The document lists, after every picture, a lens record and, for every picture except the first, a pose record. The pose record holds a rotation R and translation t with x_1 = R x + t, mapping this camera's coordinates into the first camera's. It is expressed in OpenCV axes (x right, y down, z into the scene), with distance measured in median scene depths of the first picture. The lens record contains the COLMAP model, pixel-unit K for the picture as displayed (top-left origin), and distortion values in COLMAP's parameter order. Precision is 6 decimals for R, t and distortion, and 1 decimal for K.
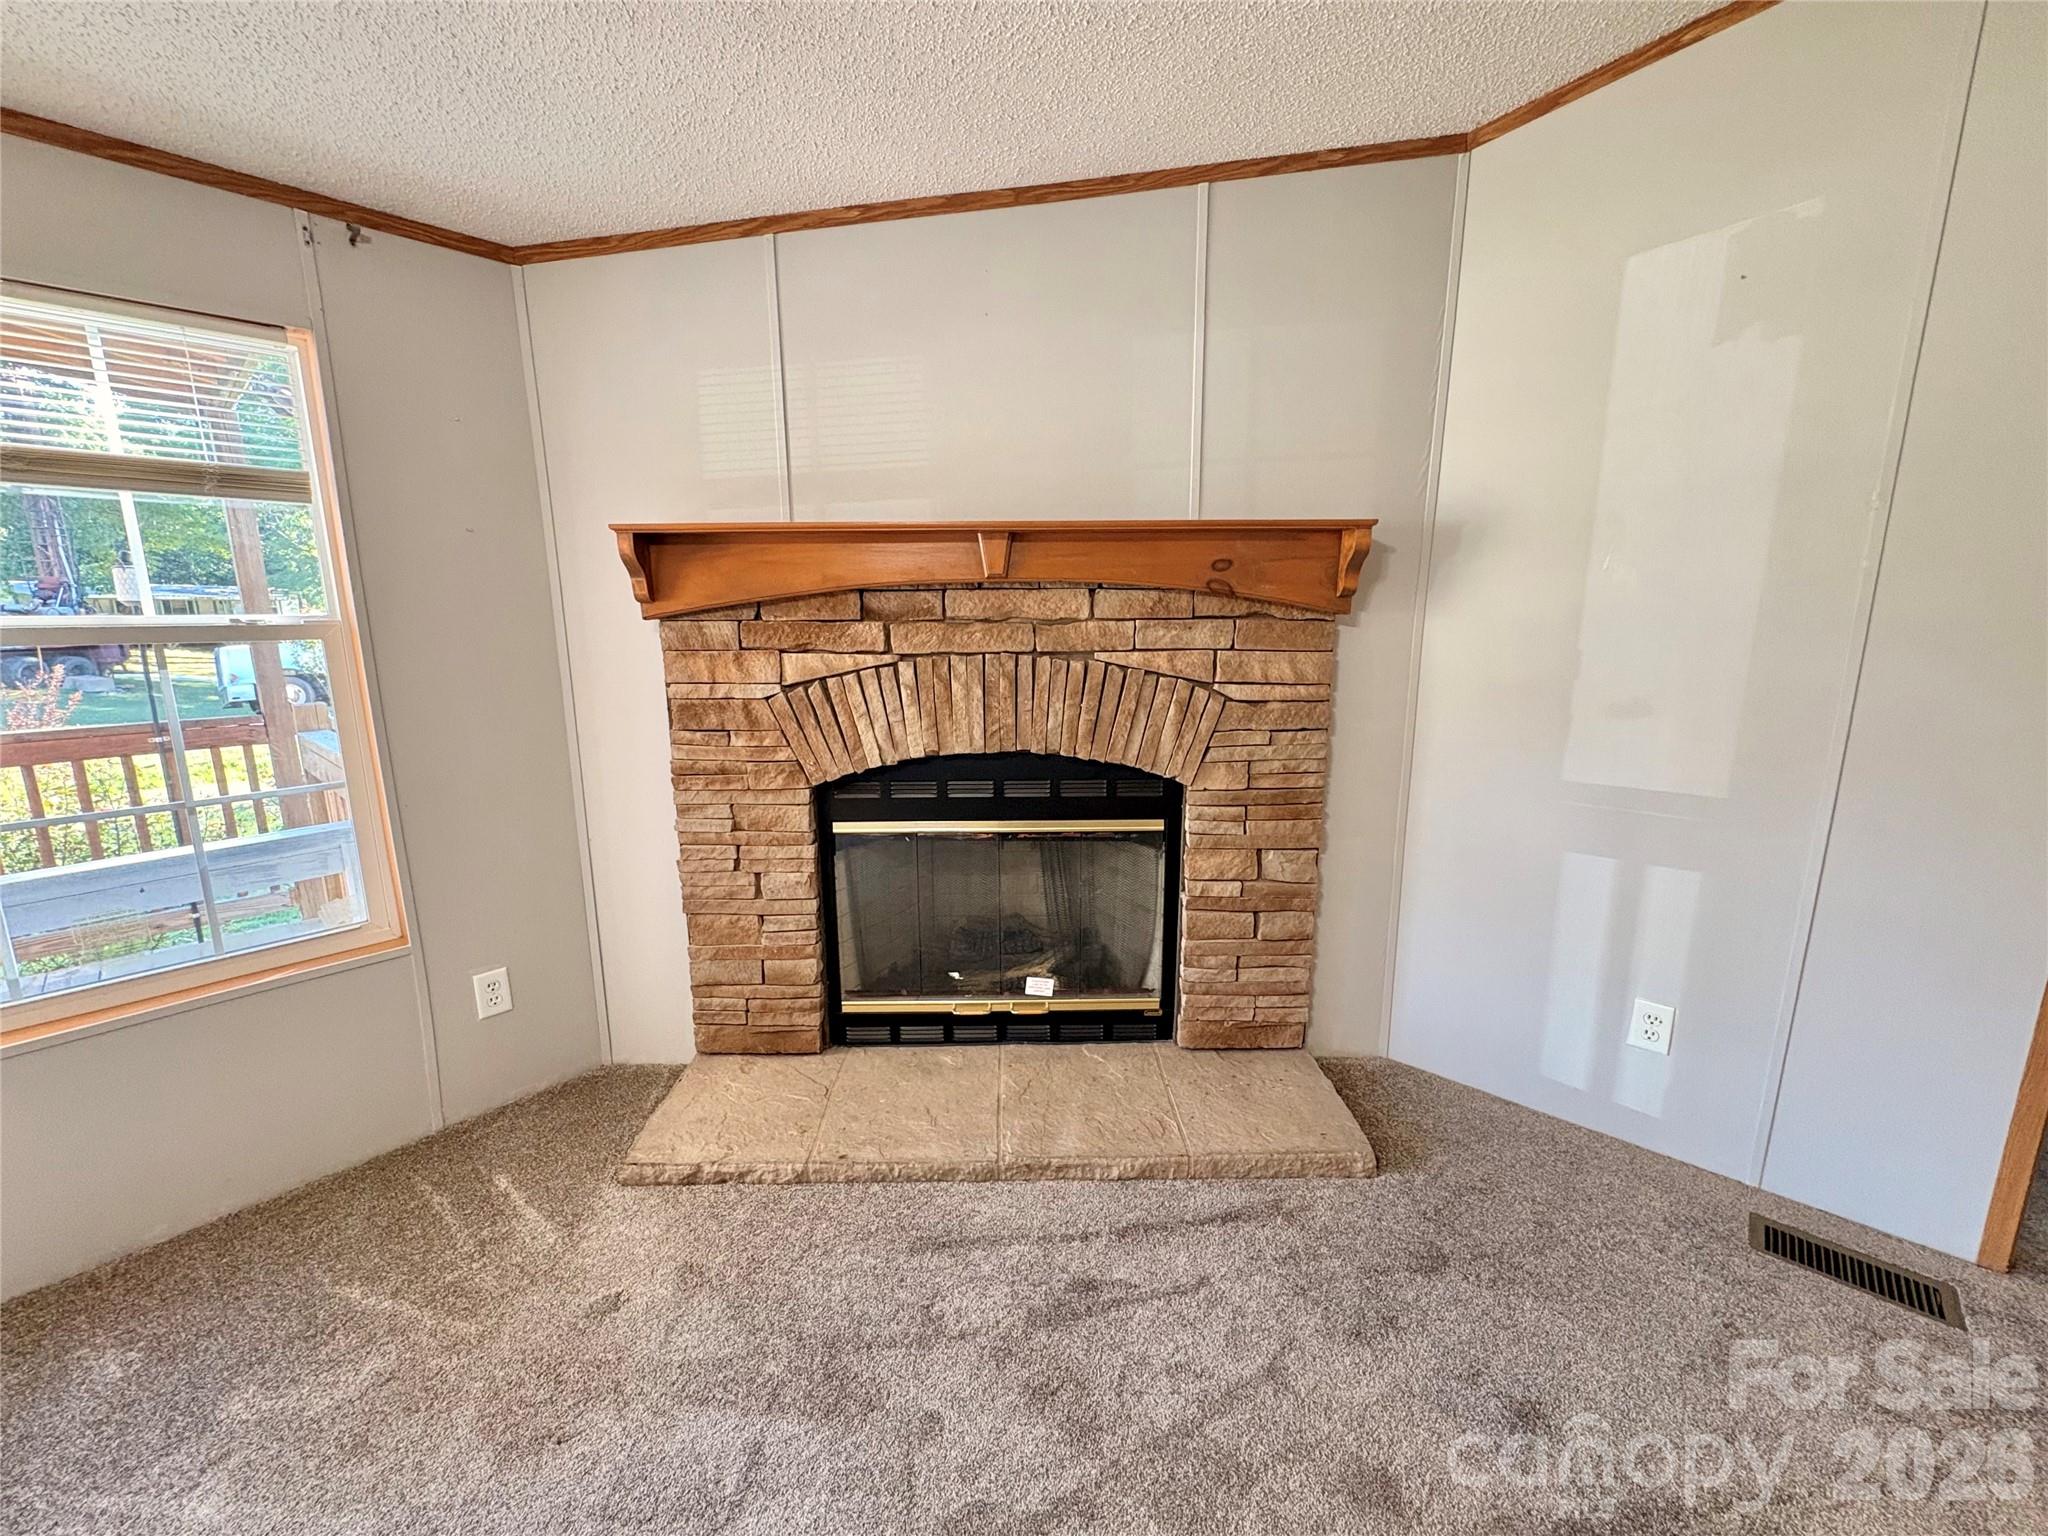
lens RADIAL K [[815.4, 0, 1022.5], [0, 815.4, 763.0], [0, 0, 1]] dist [0.002822, 0.000241]
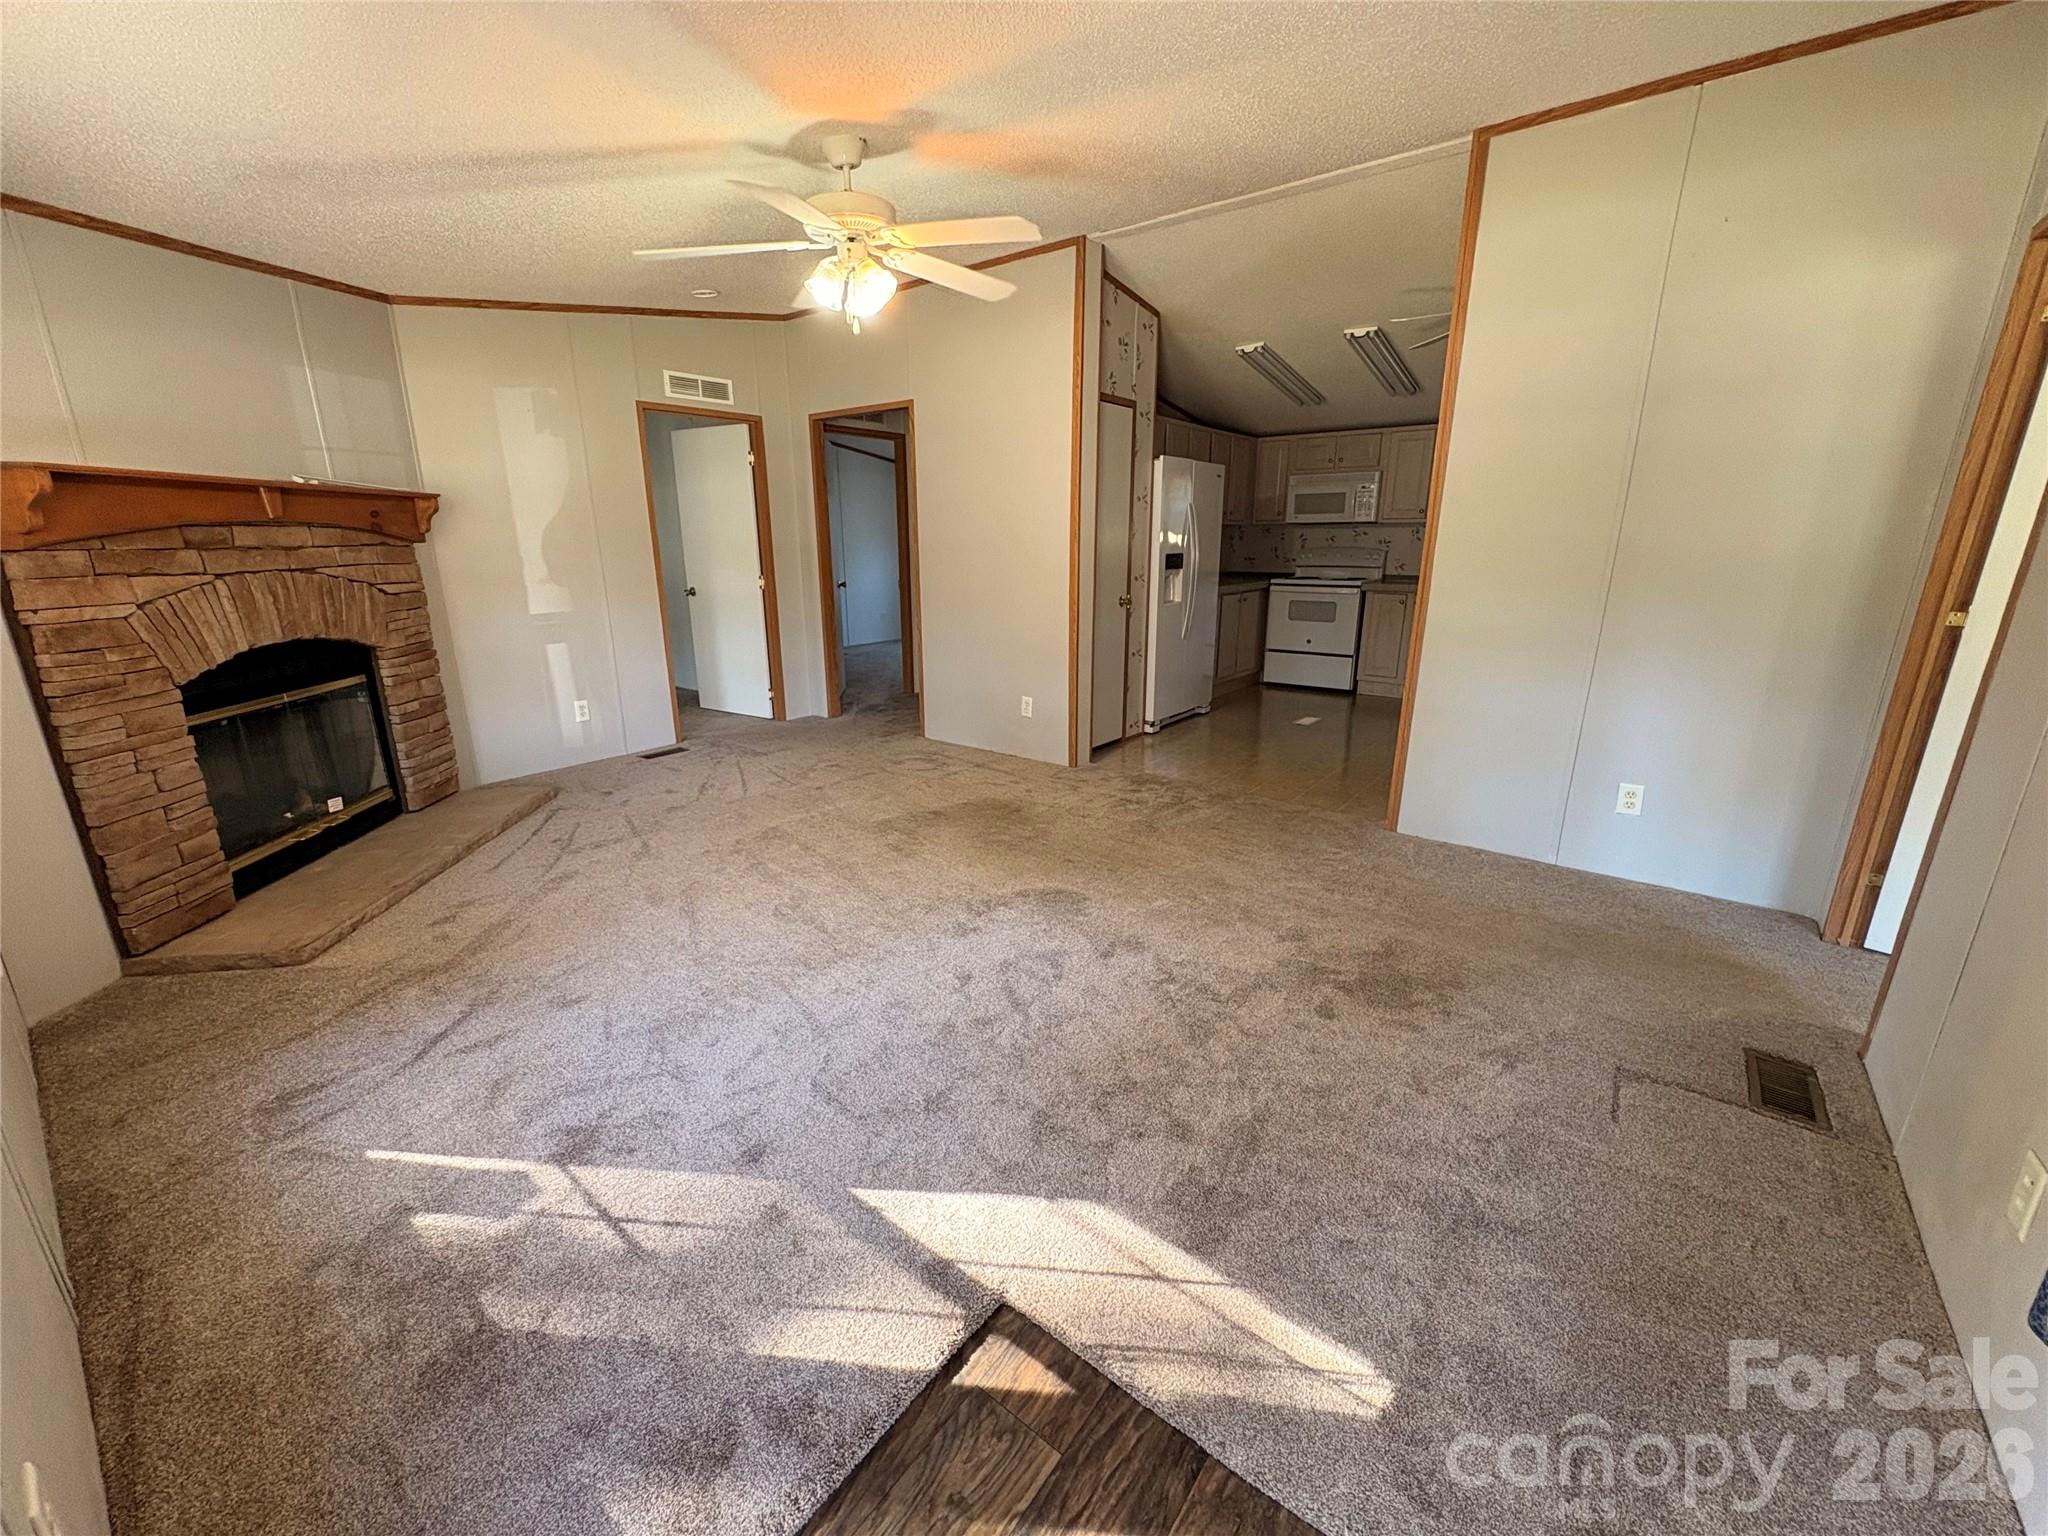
lens RADIAL K [[815.4, 0, 1022.5], [0, 815.4, 763.0], [0, 0, 1]] dist [0.002822, 0.000241]
pose [[-0.083268, -0.262888, 0.961226, -1.604571], [0.193241, 0.942008, 0.274372, 0.045259], [-0.977612, 0.208594, -0.027638, -0.190547]]
